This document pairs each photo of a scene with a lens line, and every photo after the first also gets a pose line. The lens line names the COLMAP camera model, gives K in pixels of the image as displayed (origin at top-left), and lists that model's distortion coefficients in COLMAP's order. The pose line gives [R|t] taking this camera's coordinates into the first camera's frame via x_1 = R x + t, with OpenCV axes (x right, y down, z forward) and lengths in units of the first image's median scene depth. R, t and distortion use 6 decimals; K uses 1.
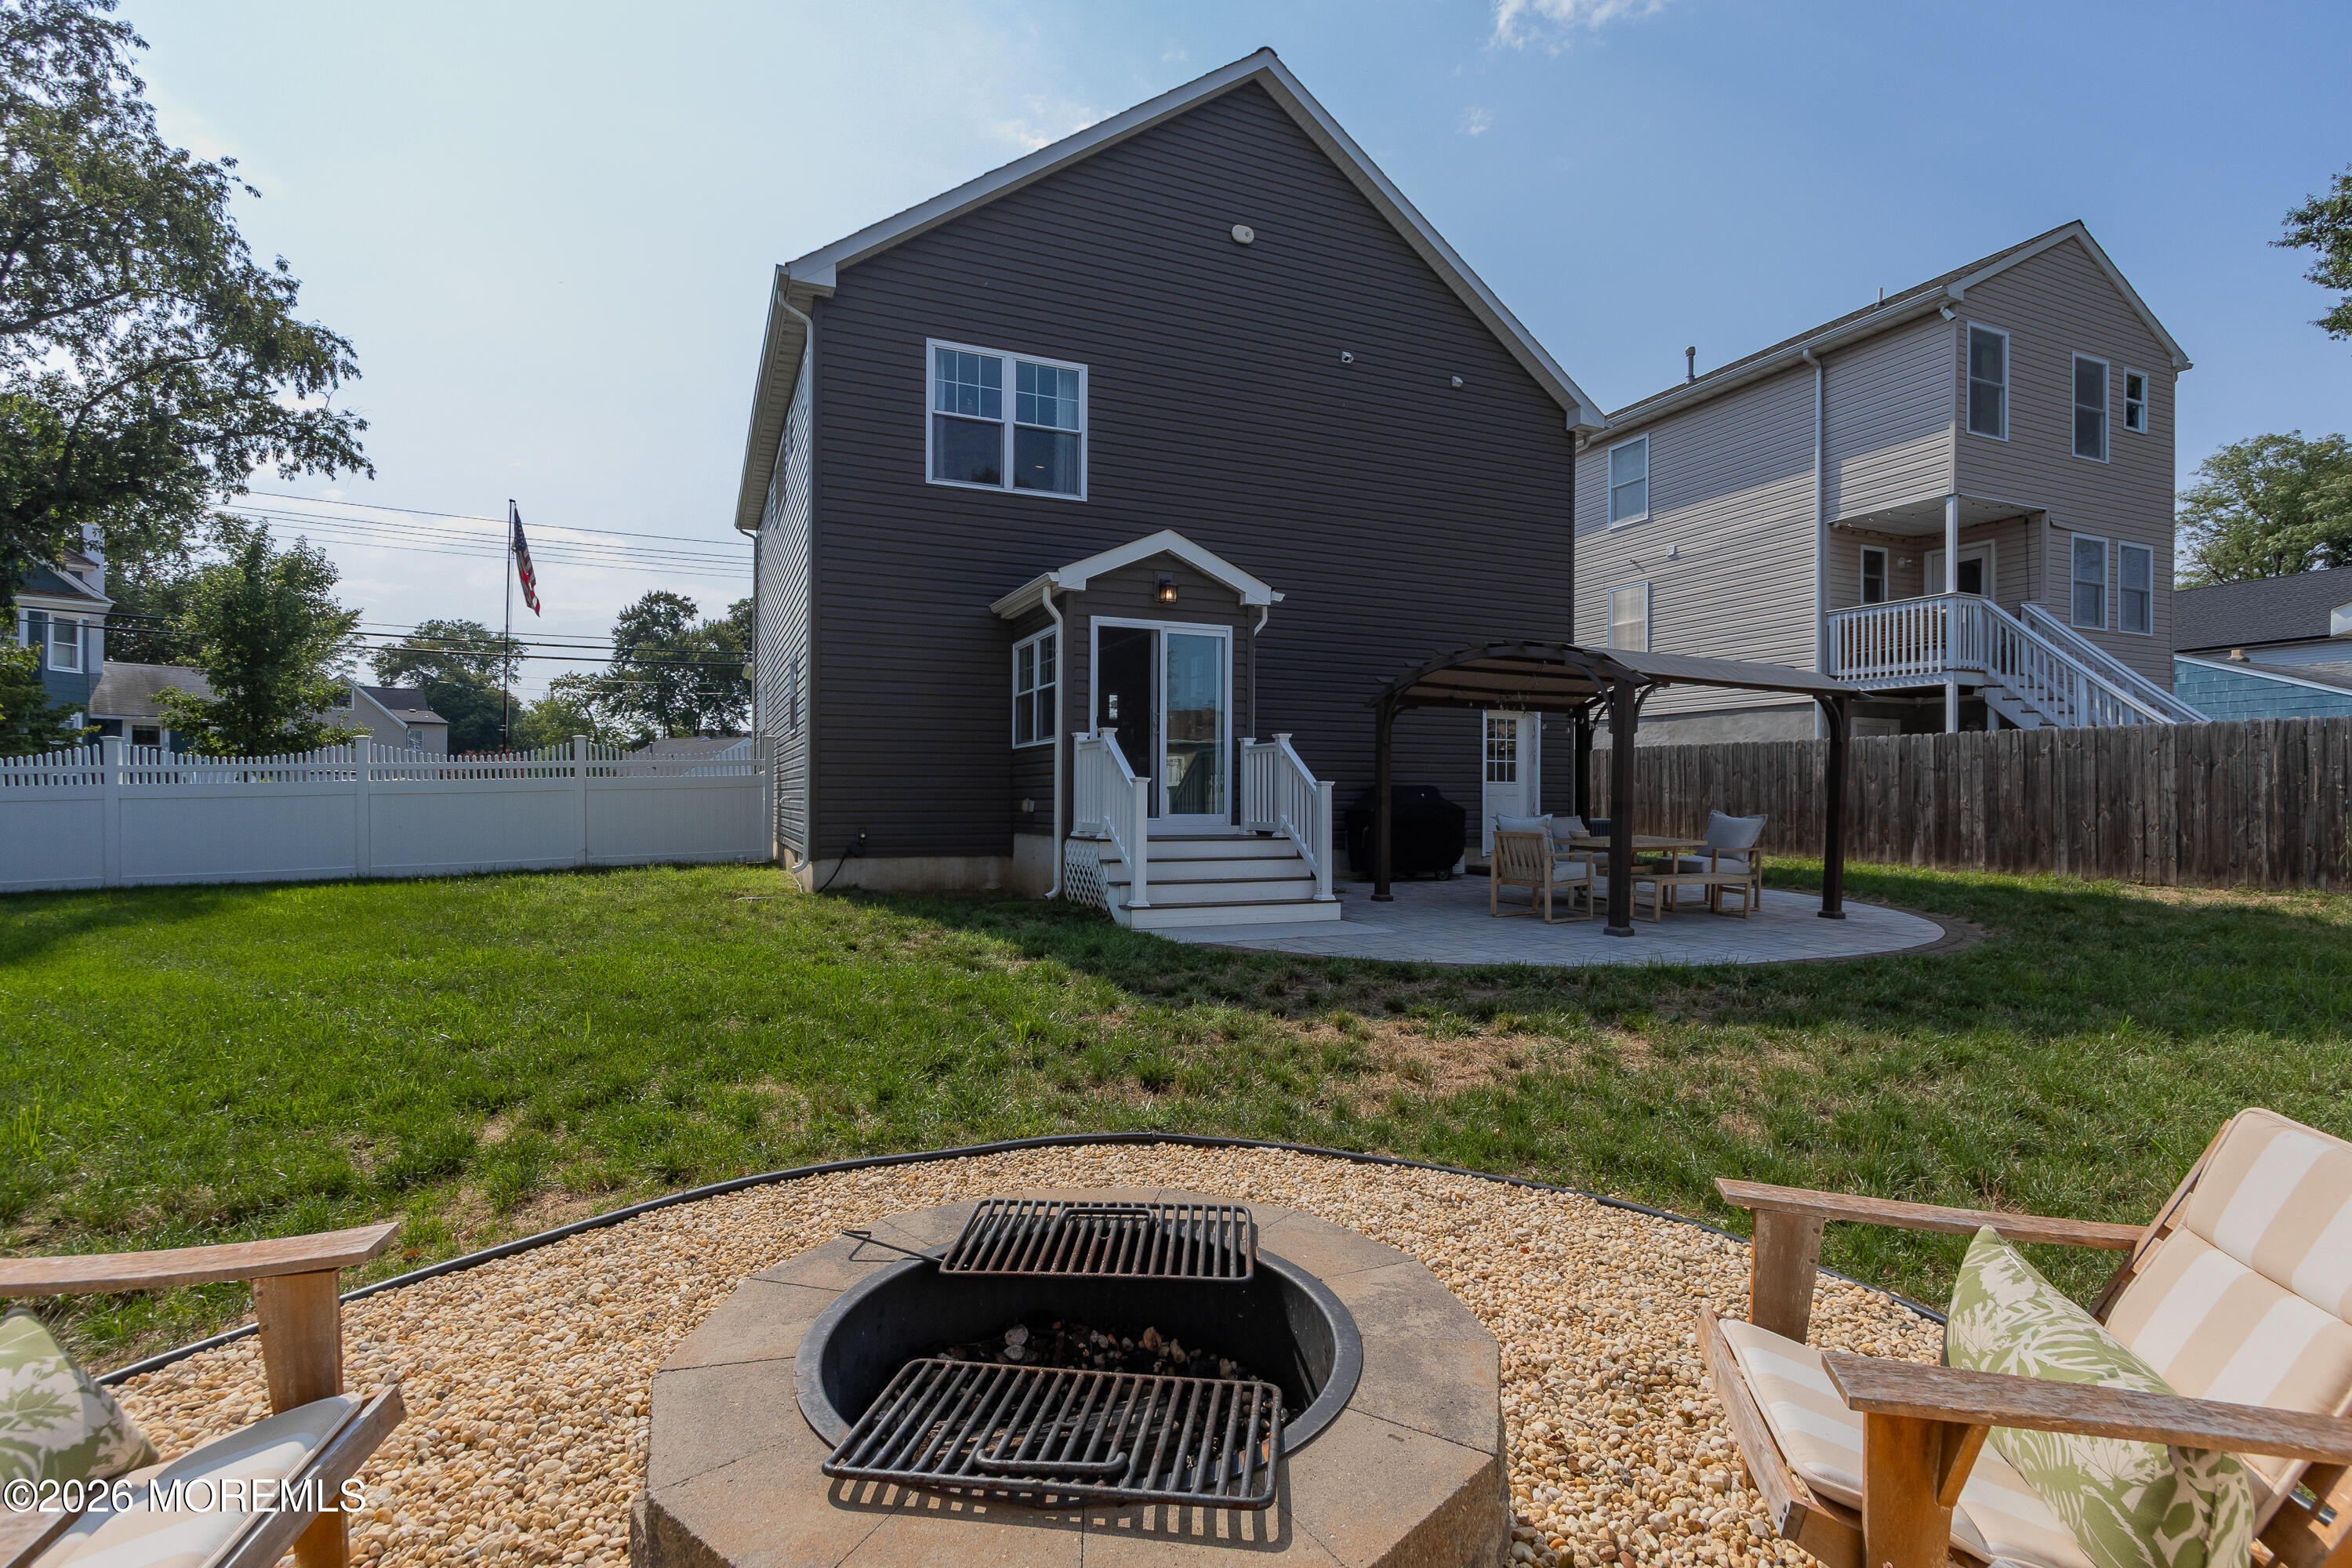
lens RADIAL K [[1090.0, 0, 1184.4], [0, 1090.0, 777.9], [0, 0, 1]] dist [0.010677, -0.004256]
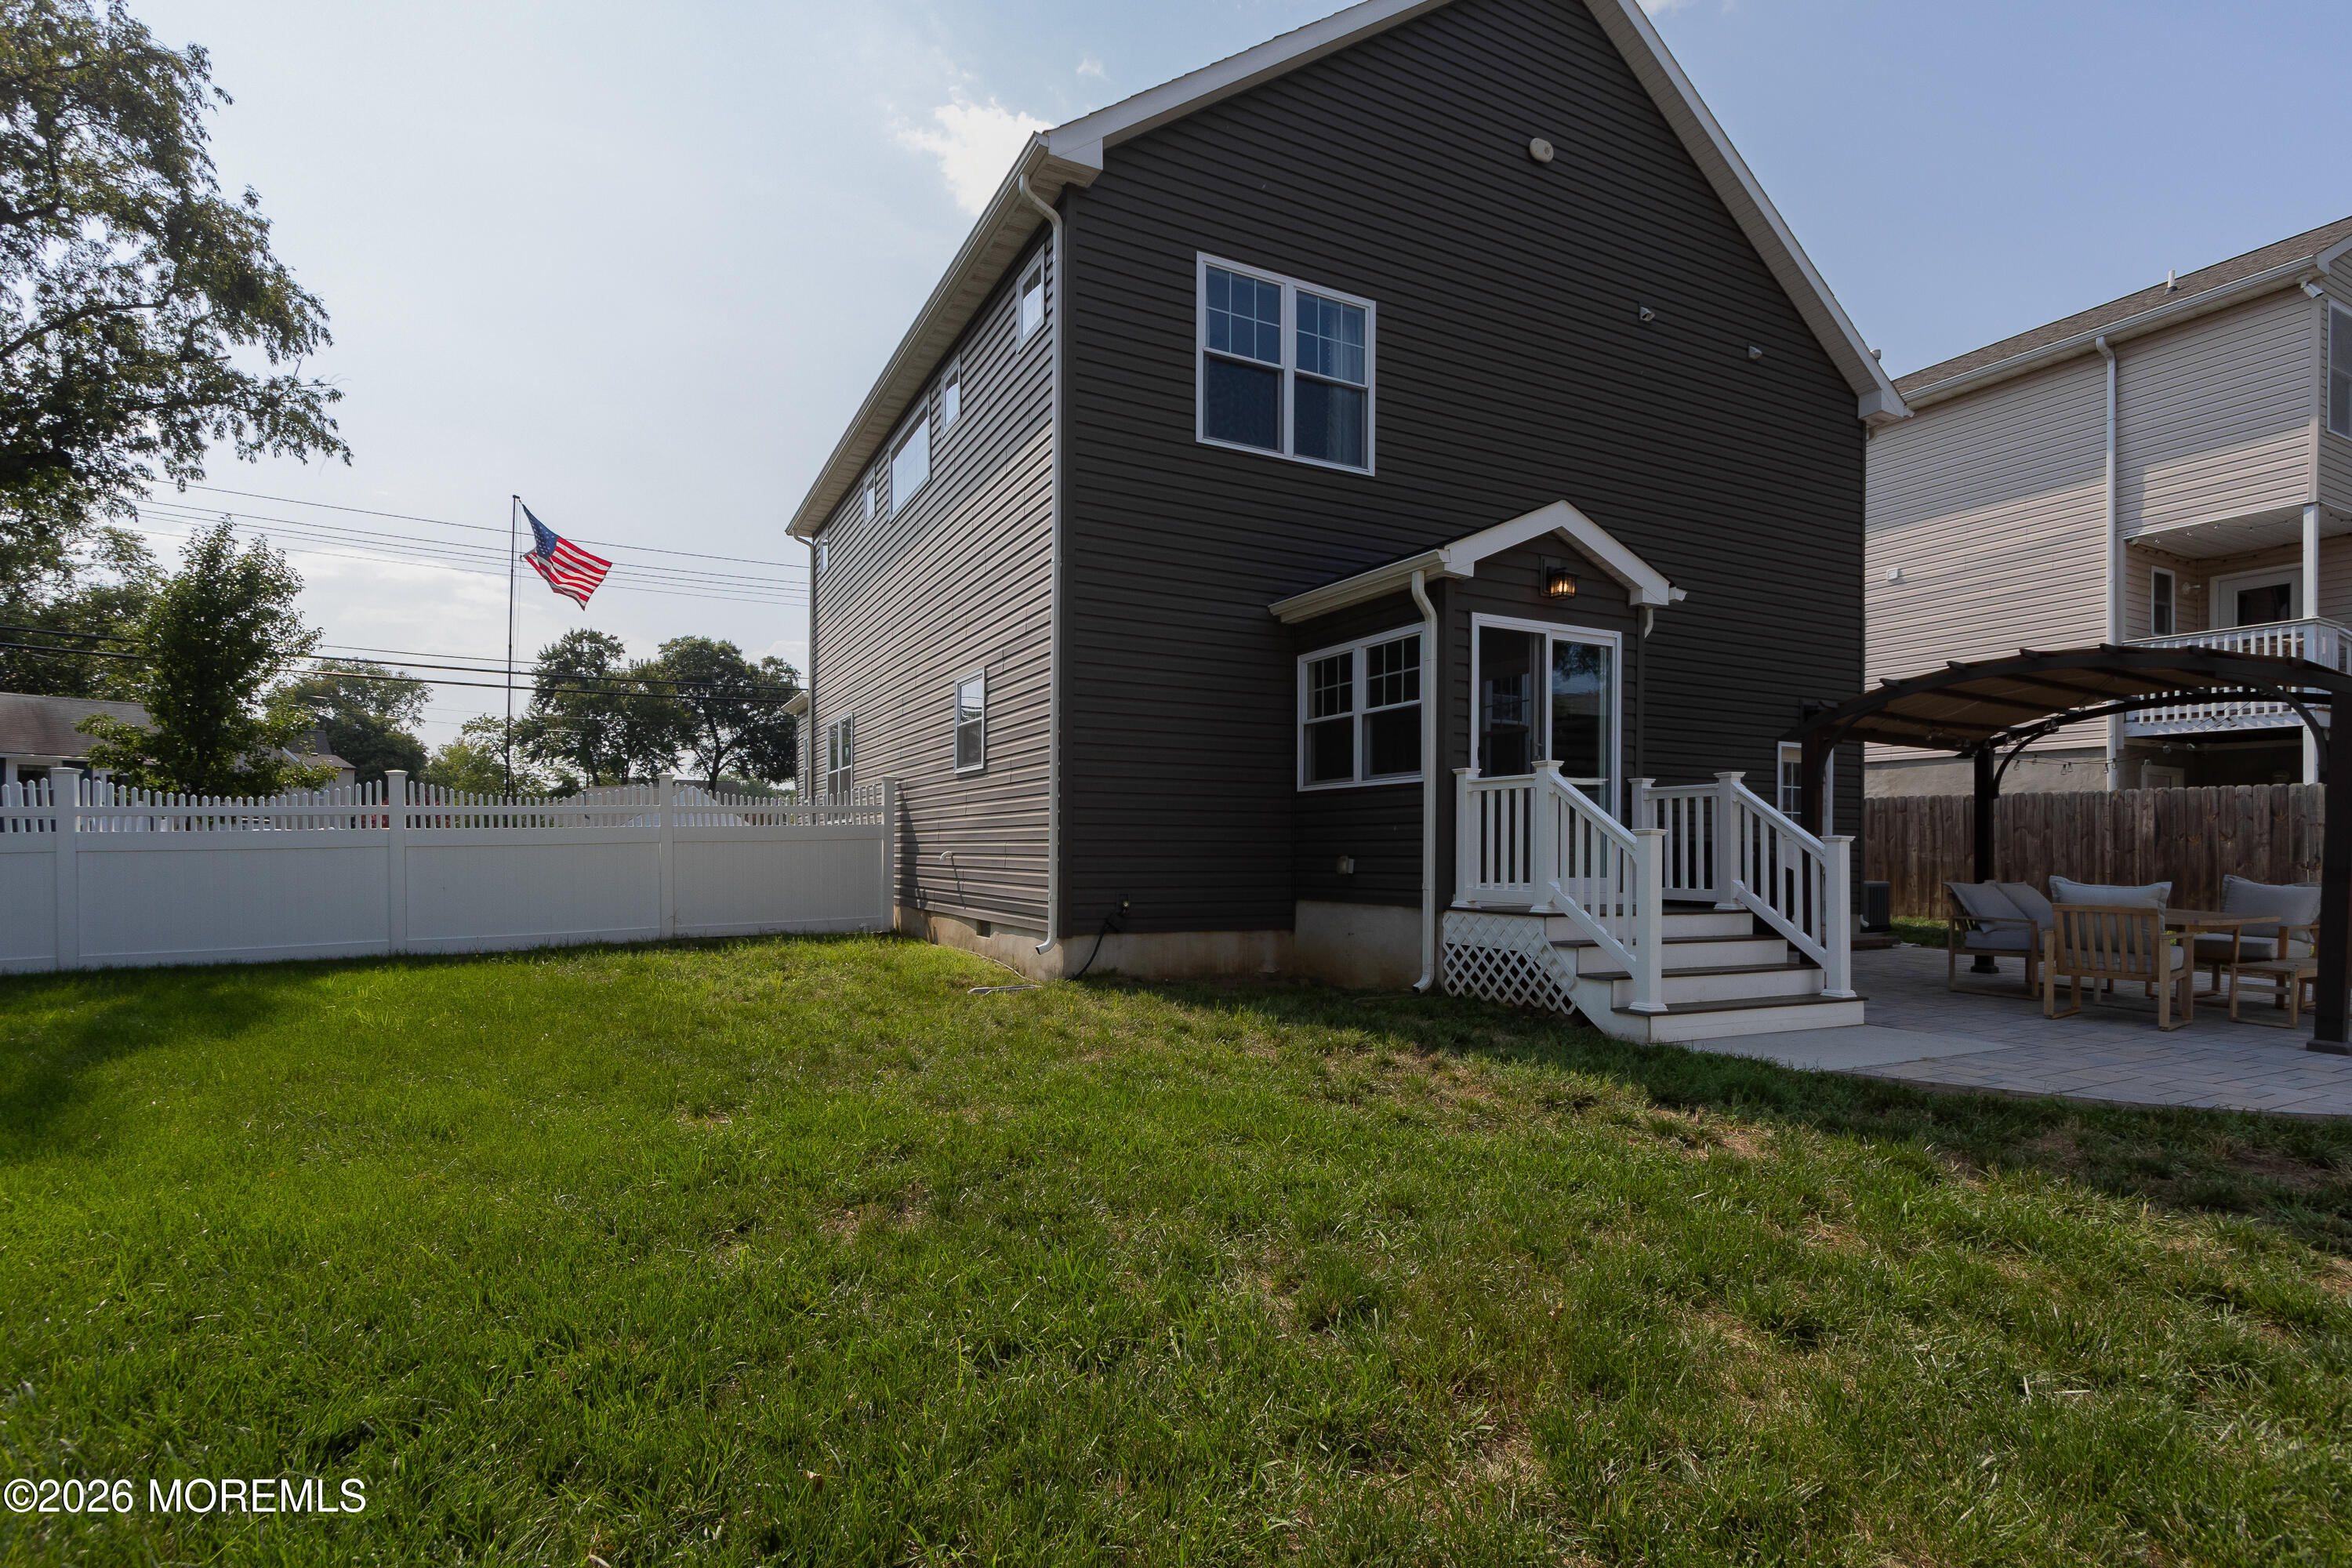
lens RADIAL K [[1090.0, 0, 1133.4], [0, 1090.0, 837.3], [0, 0, 1]] dist [0.010677, -0.004256]
pose [[0.998804, 0.005307, 0.048605, -0.255445], [-0.005544, 0.999973, 0.004742, 0.002342], [-0.048579, -0.005006, 0.998807, 0.192313]]
